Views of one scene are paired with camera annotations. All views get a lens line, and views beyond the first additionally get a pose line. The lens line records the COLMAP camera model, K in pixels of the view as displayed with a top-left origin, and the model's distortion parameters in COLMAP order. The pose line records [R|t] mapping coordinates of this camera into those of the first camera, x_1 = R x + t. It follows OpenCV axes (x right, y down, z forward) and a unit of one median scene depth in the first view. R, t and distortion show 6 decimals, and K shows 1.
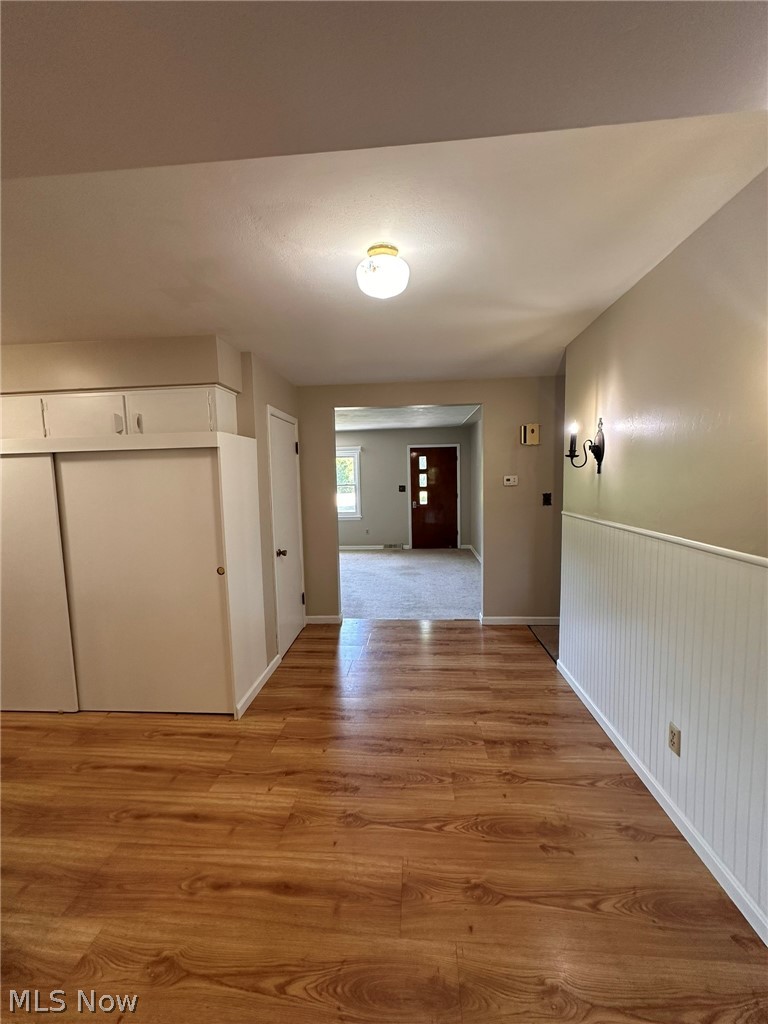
lens RADIAL K [[409.4, 0, 382.4], [0, 409.4, 512.4], [0, 0, 1]] dist [-0.001320, 0.001088]
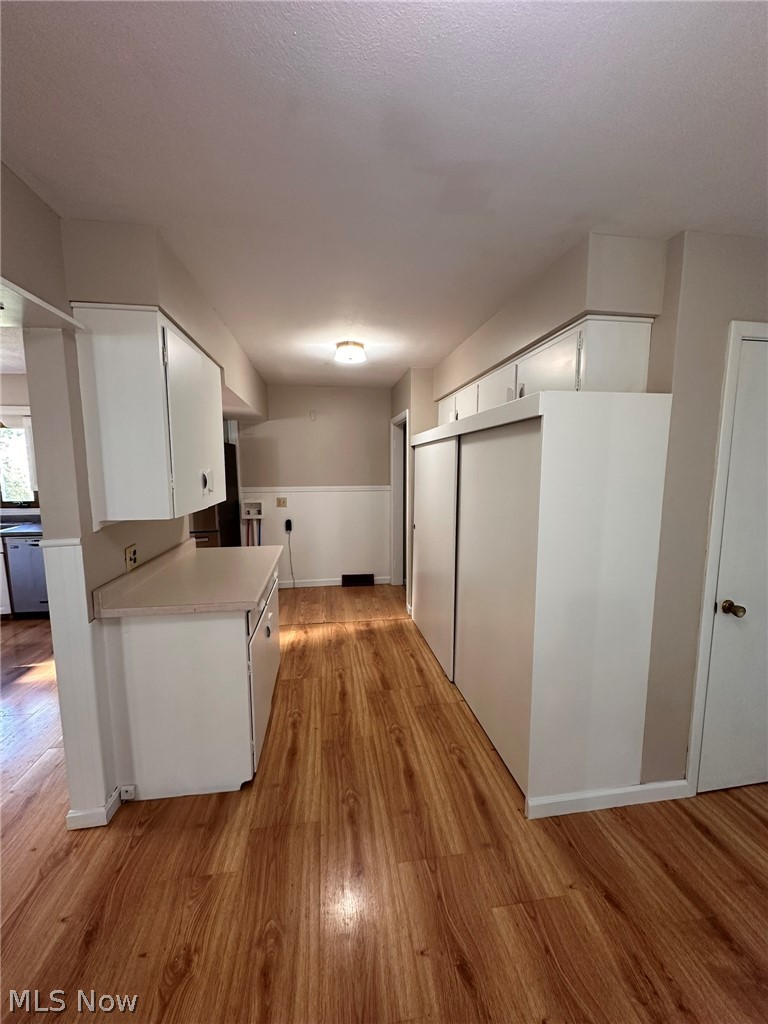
lens RADIAL K [[409.4, 0, 385.2], [0, 409.4, 510.0], [0, 0, 1]] dist [-0.001320, 0.001088]
pose [[0.228797, 0.130004, -0.964754, 0.194359], [-0.090245, 0.989607, 0.111951, -0.060527], [0.969282, 0.061451, 0.238152, 0.610460]]
